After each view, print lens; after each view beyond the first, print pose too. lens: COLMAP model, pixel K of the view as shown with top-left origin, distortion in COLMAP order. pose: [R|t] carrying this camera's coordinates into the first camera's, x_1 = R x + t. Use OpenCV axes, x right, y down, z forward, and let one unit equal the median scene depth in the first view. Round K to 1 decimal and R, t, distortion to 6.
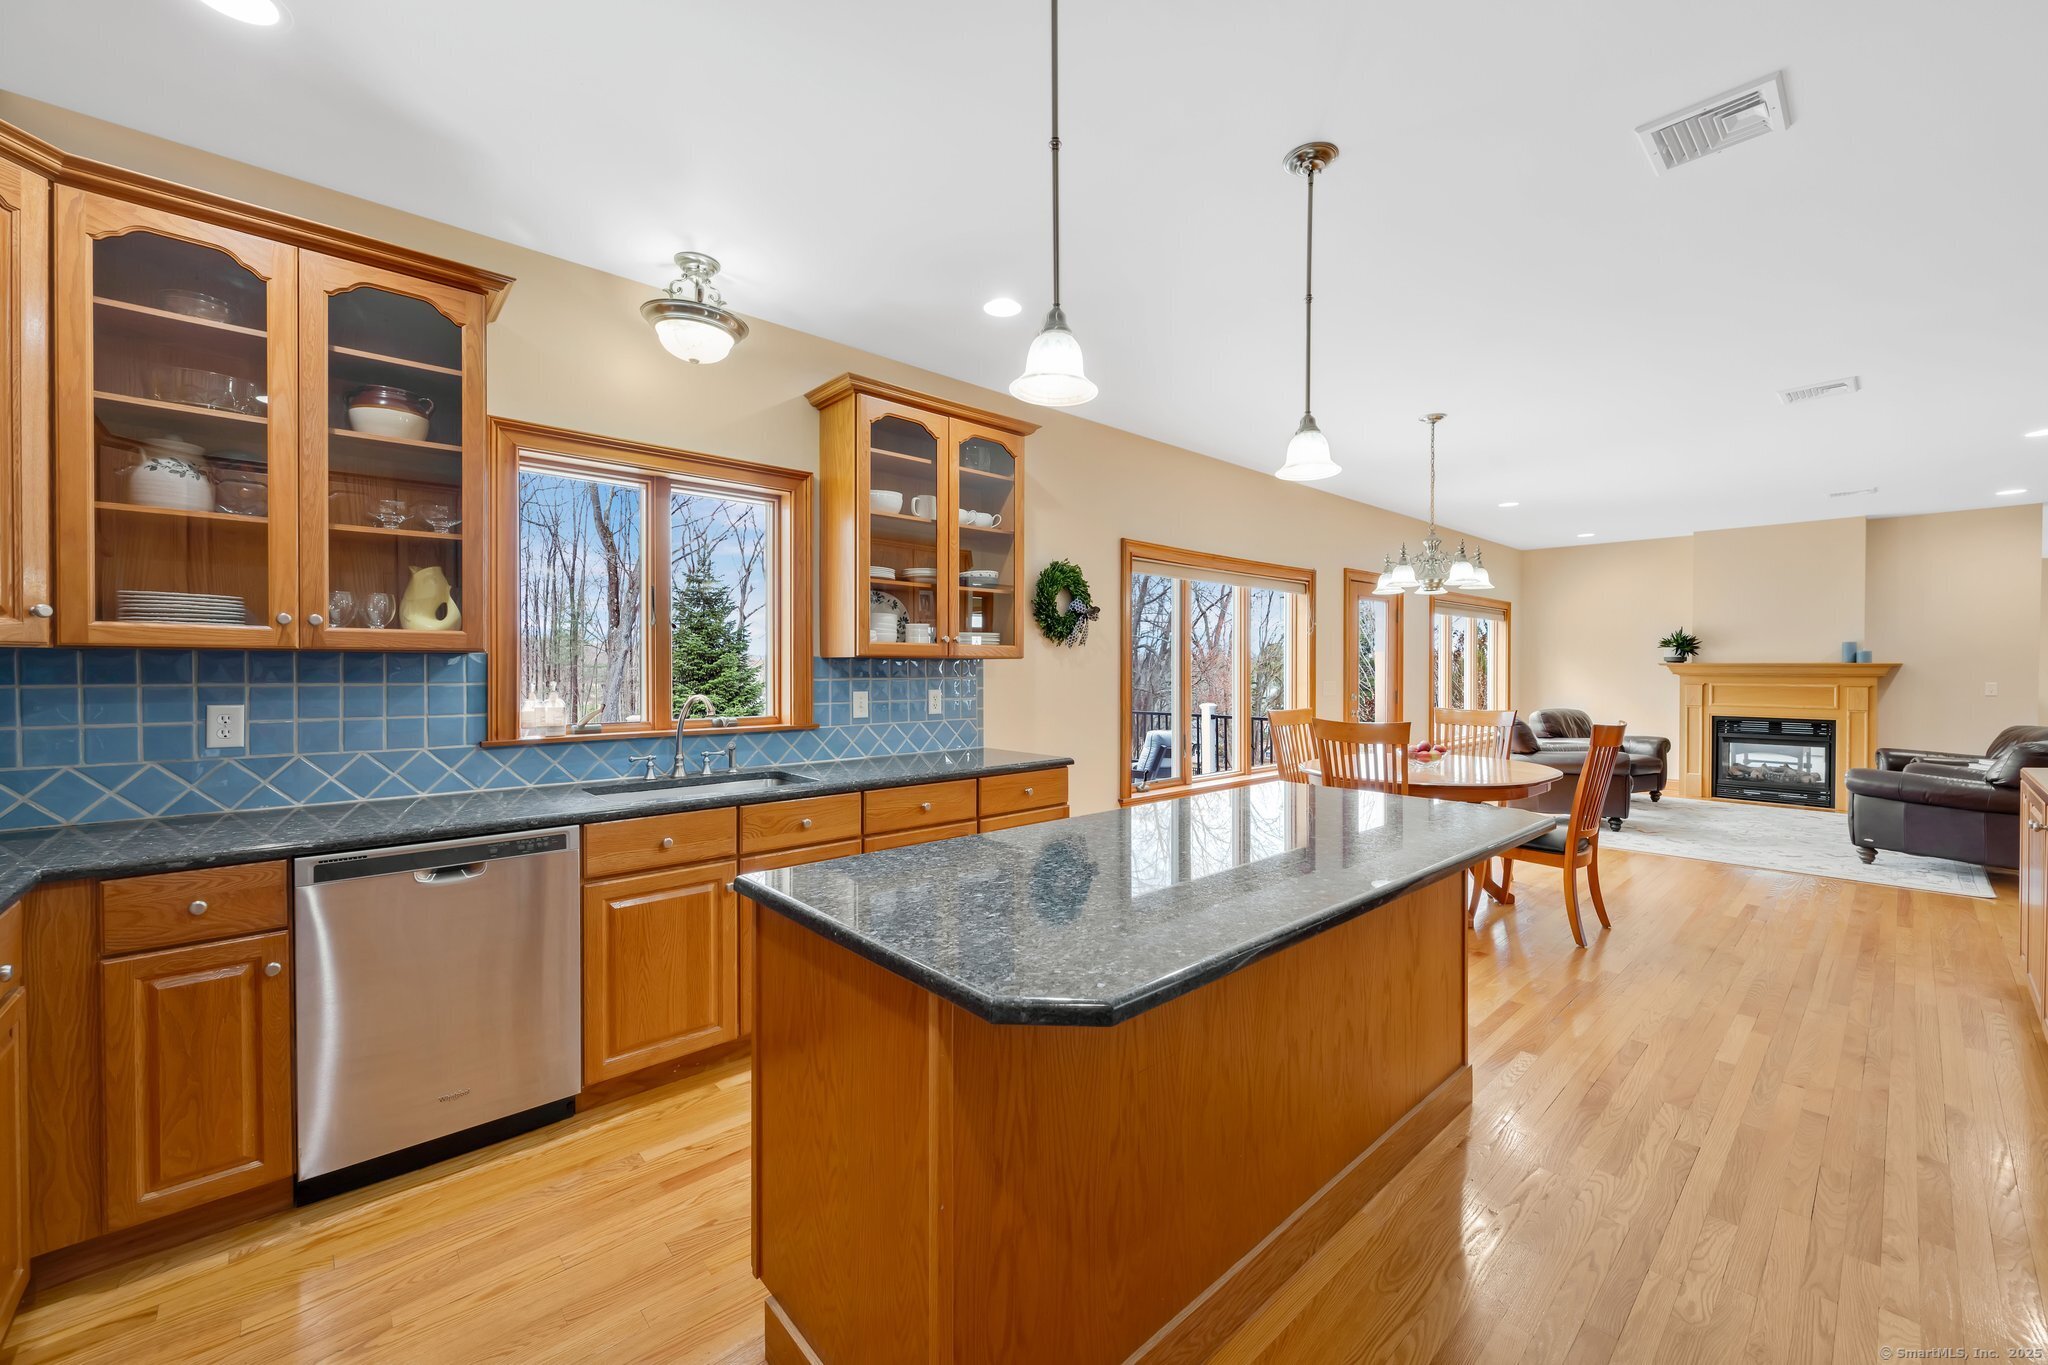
lens RADIAL K [[802.0, 0, 1032.3], [0, 802.0, 671.2], [0, 0, 1]] dist [-0.001534, 0.000121]
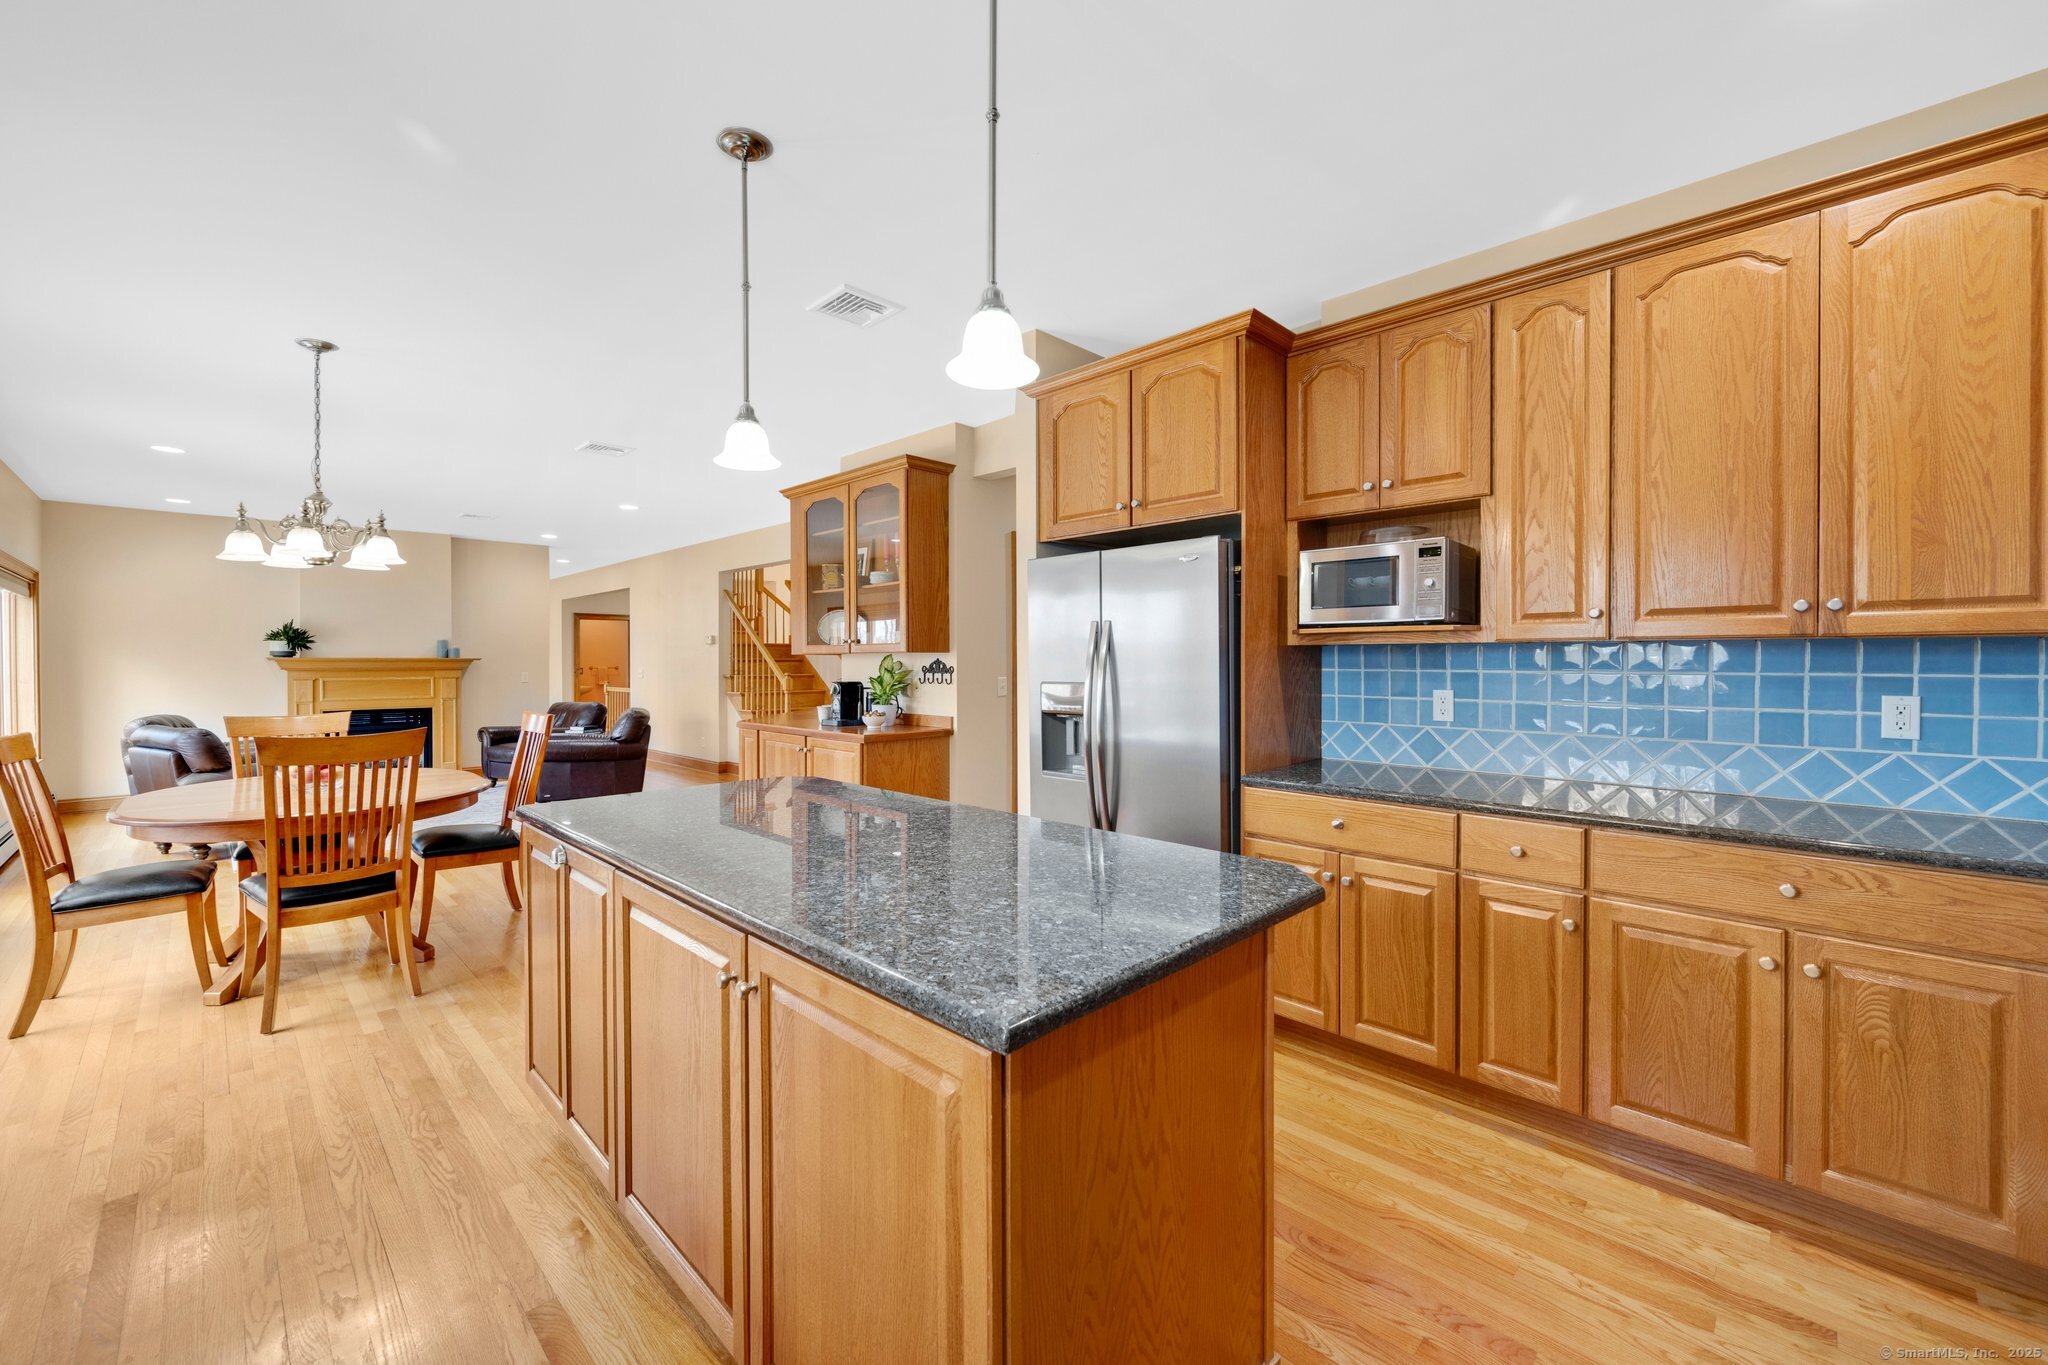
lens RADIAL K [[802.0, 0, 1032.6], [0, 802.0, 671.7], [0, 0, 1]] dist [-0.001534, 0.000121]
pose [[-0.058140, -0.016168, 0.998178, -0.191229], [0.009685, 0.999813, 0.016759, -0.001368], [-0.998261, 0.010642, -0.057972, 0.207640]]
